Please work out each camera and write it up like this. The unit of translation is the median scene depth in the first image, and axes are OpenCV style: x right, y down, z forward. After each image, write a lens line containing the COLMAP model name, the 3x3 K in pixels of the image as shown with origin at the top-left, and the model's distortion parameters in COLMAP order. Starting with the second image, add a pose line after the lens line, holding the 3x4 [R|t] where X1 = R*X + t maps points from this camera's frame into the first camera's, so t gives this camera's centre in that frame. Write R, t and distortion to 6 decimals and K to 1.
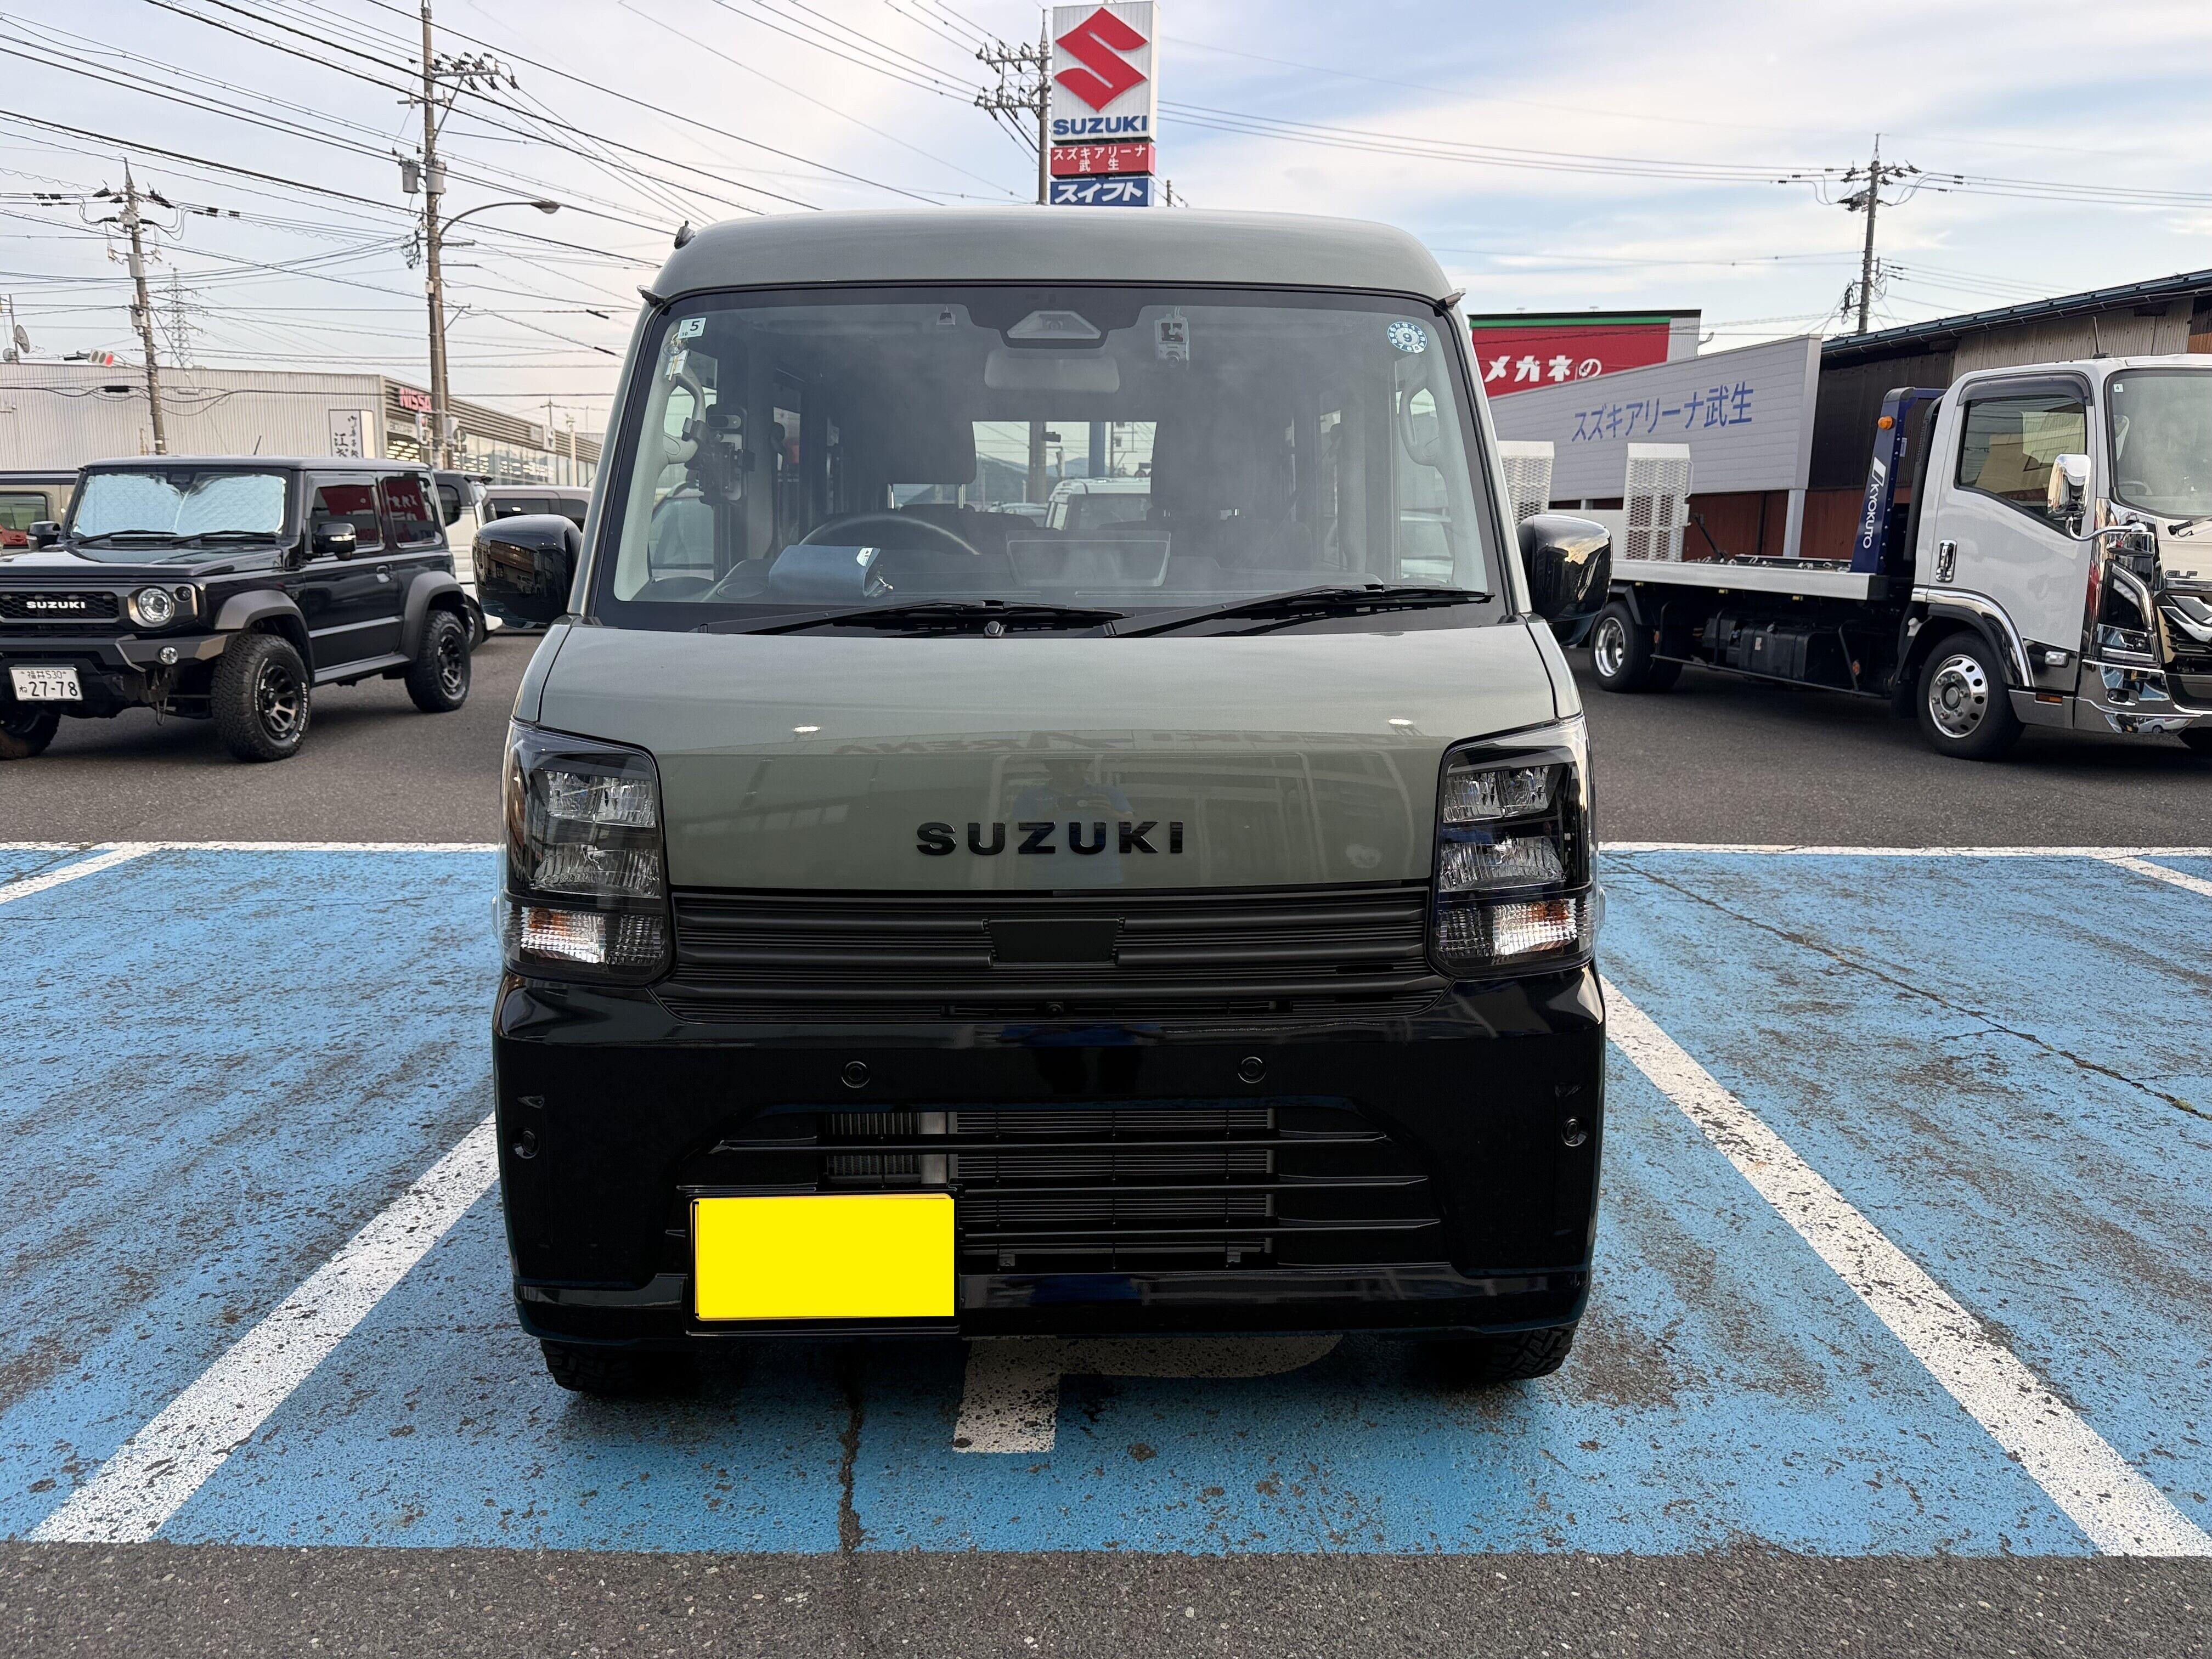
lens RADIAL K [[1581.0, 0, 1105.8], [0, 1581.0, 809.7], [0, 0, 1]] dist [0.009562, -0.008488]
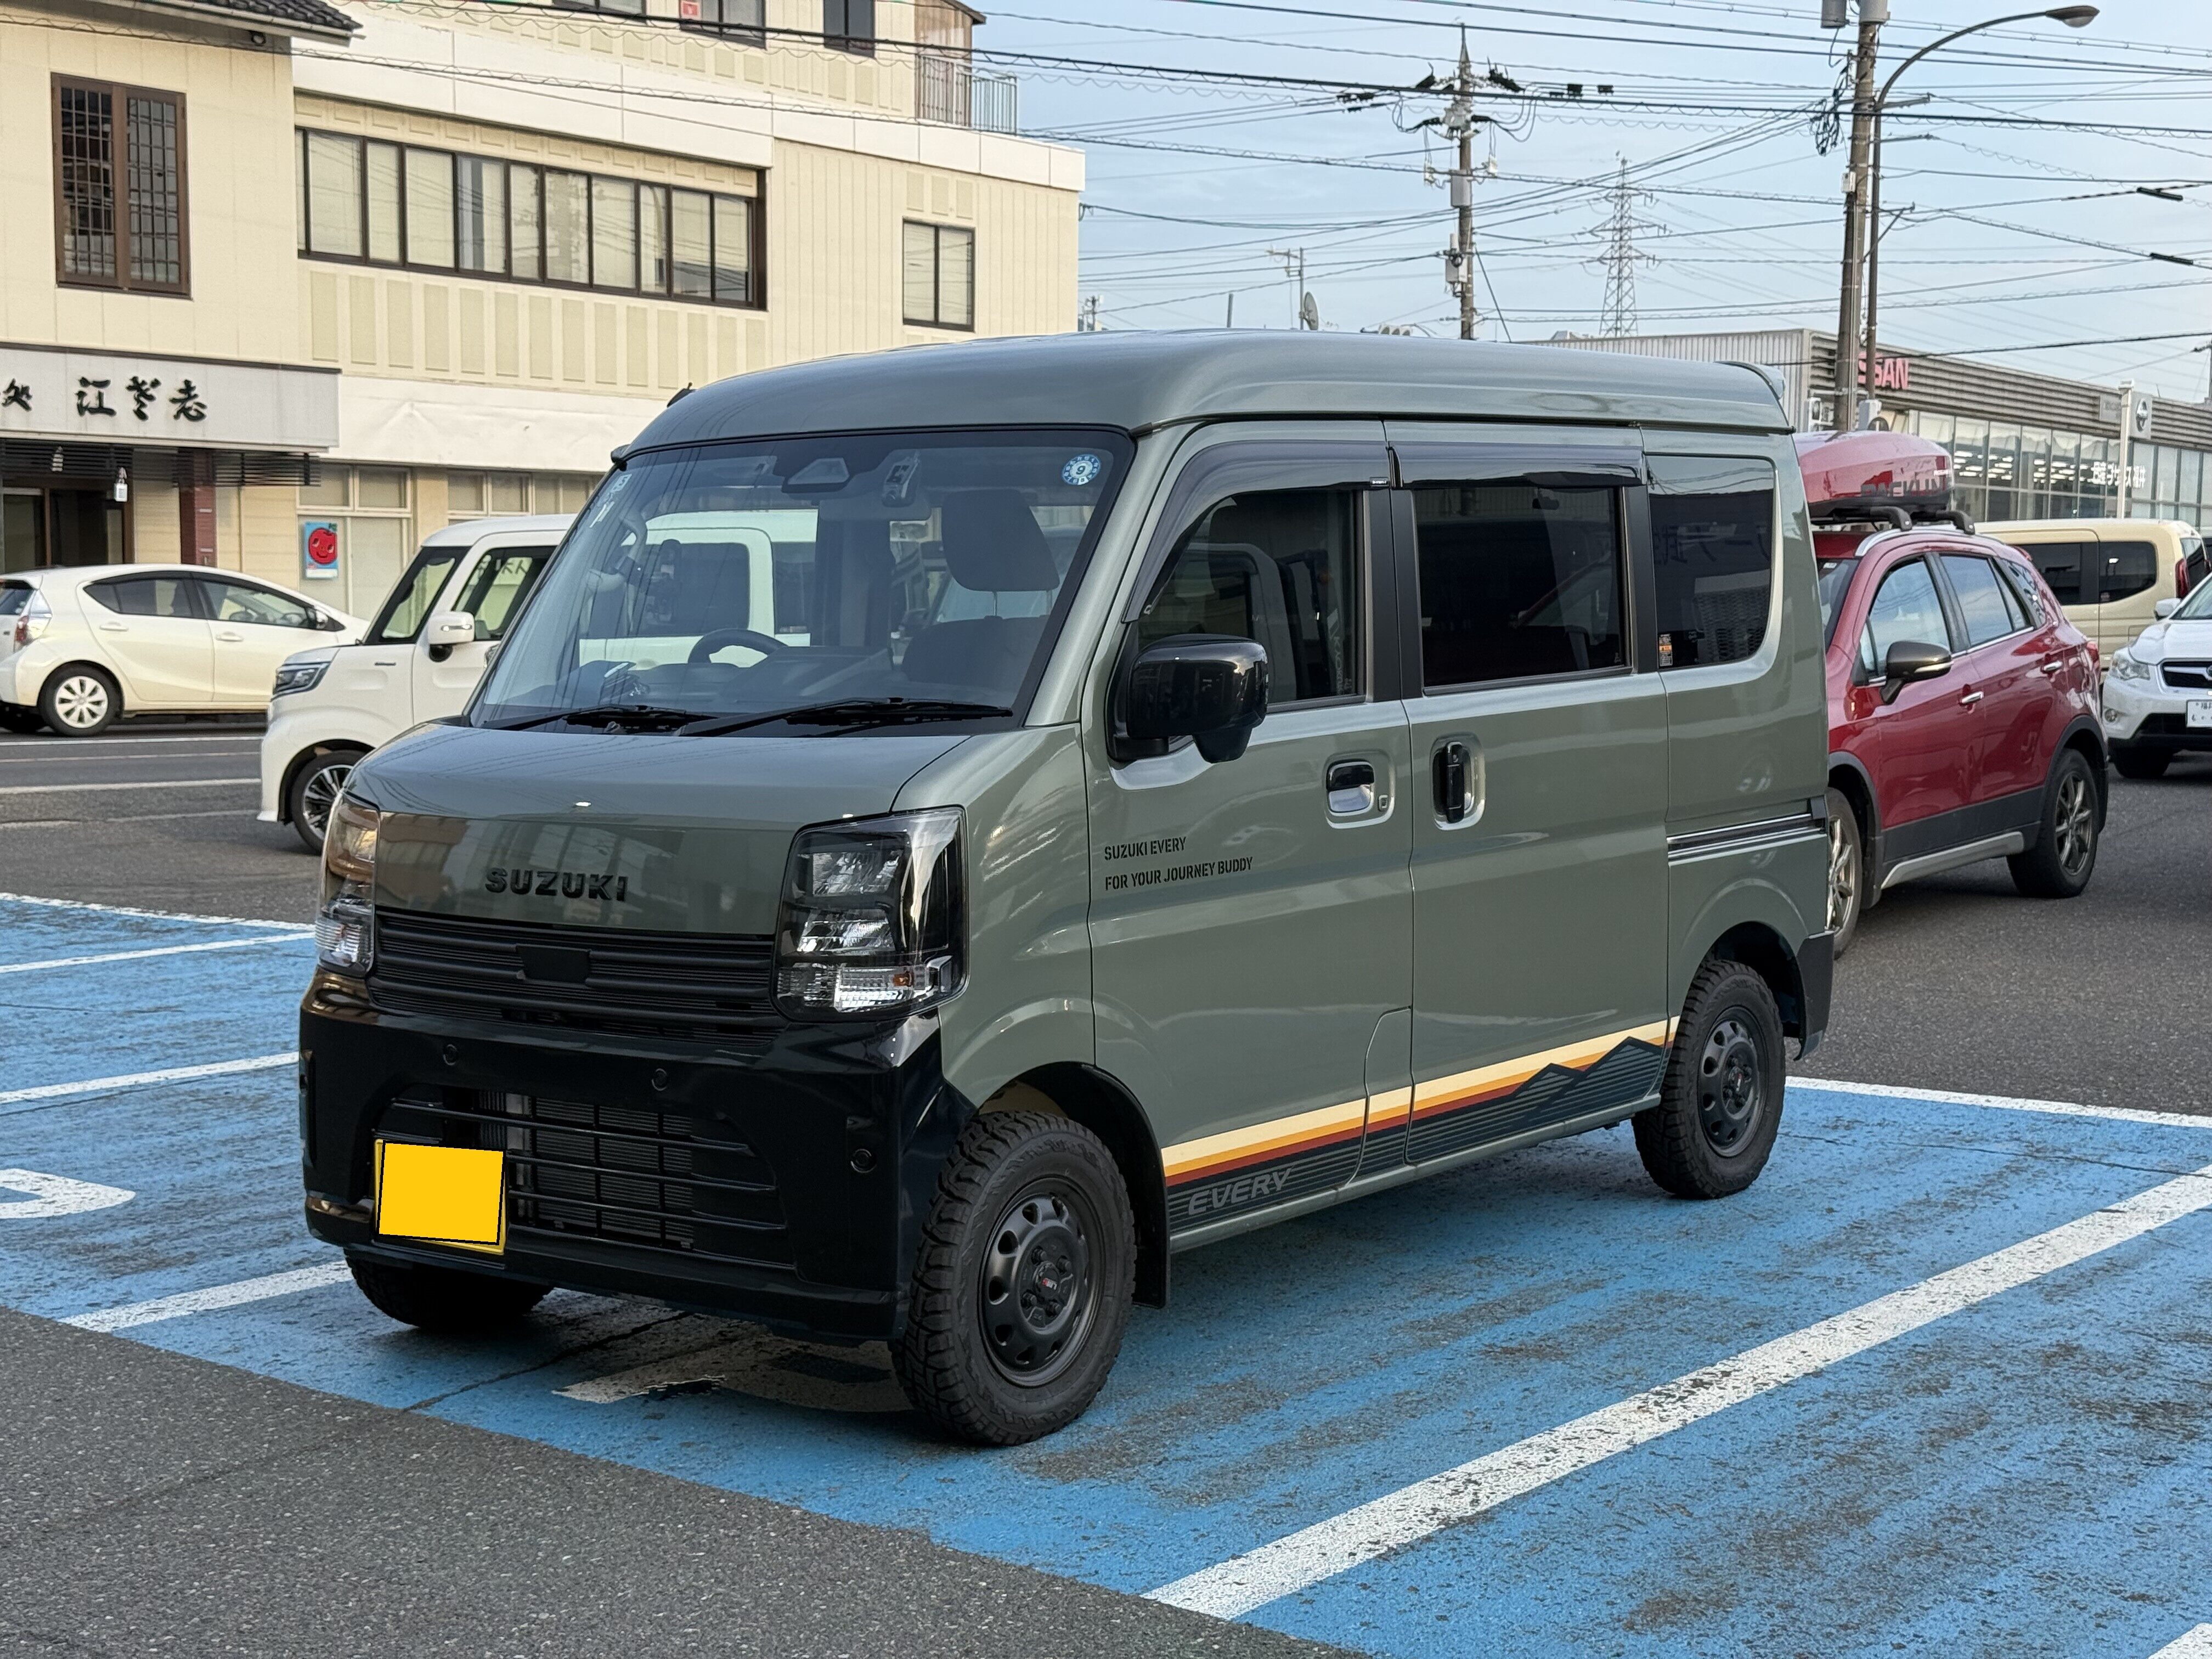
lens RADIAL K [[3120.8, 0, 1109.7], [0, 3120.8, 829.6], [0, 0, 1]] dist [0.133672, 0.000000]
pose [[0.769954, 0.038958, -0.636909, 1.127162], [-0.100015, 0.993166, -0.060158, 0.047329], [0.630212, 0.110019, 0.768589, -0.414100]]
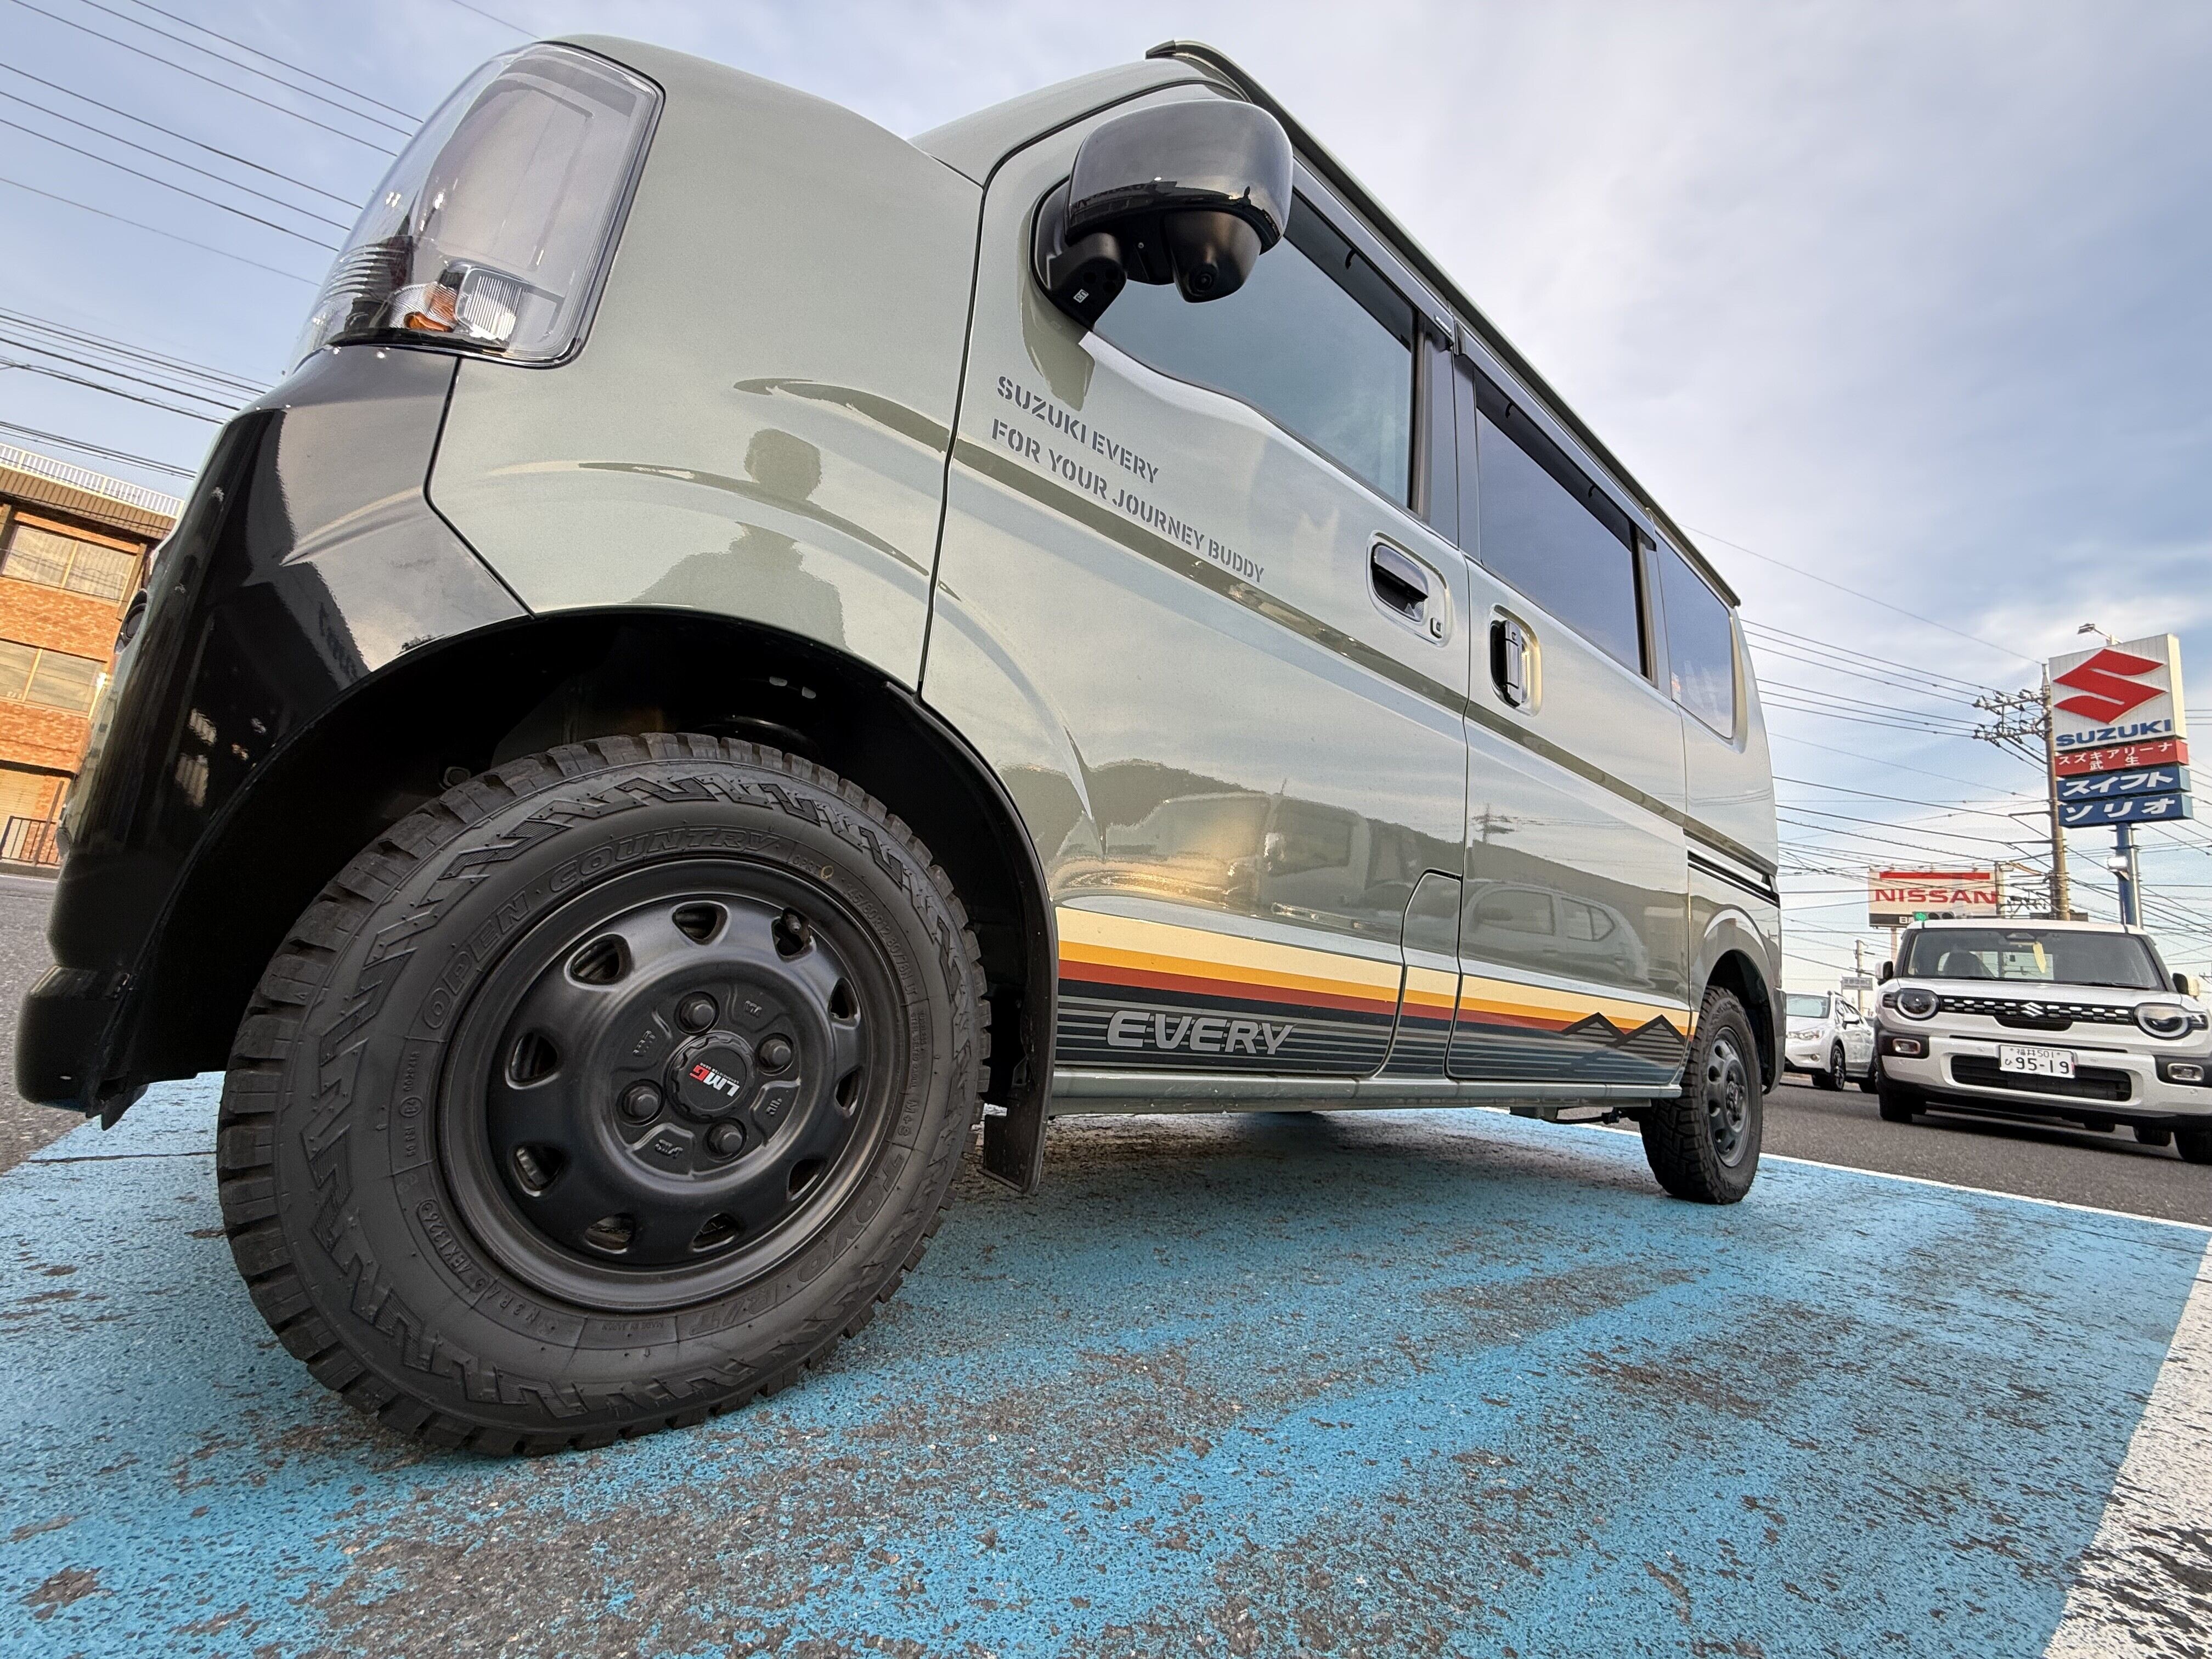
lens RADIAL K [[878.6, 0, 1098.0], [0, 878.6, 826.6], [0, 0, 1]] dist [-0.000119, -0.000136]
pose [[0.611783, -0.087389, -0.786184, 0.420256], [-0.237829, 0.927573, -0.288177, 0.152450], [0.754426, 0.363279, 0.546690, 0.610584]]
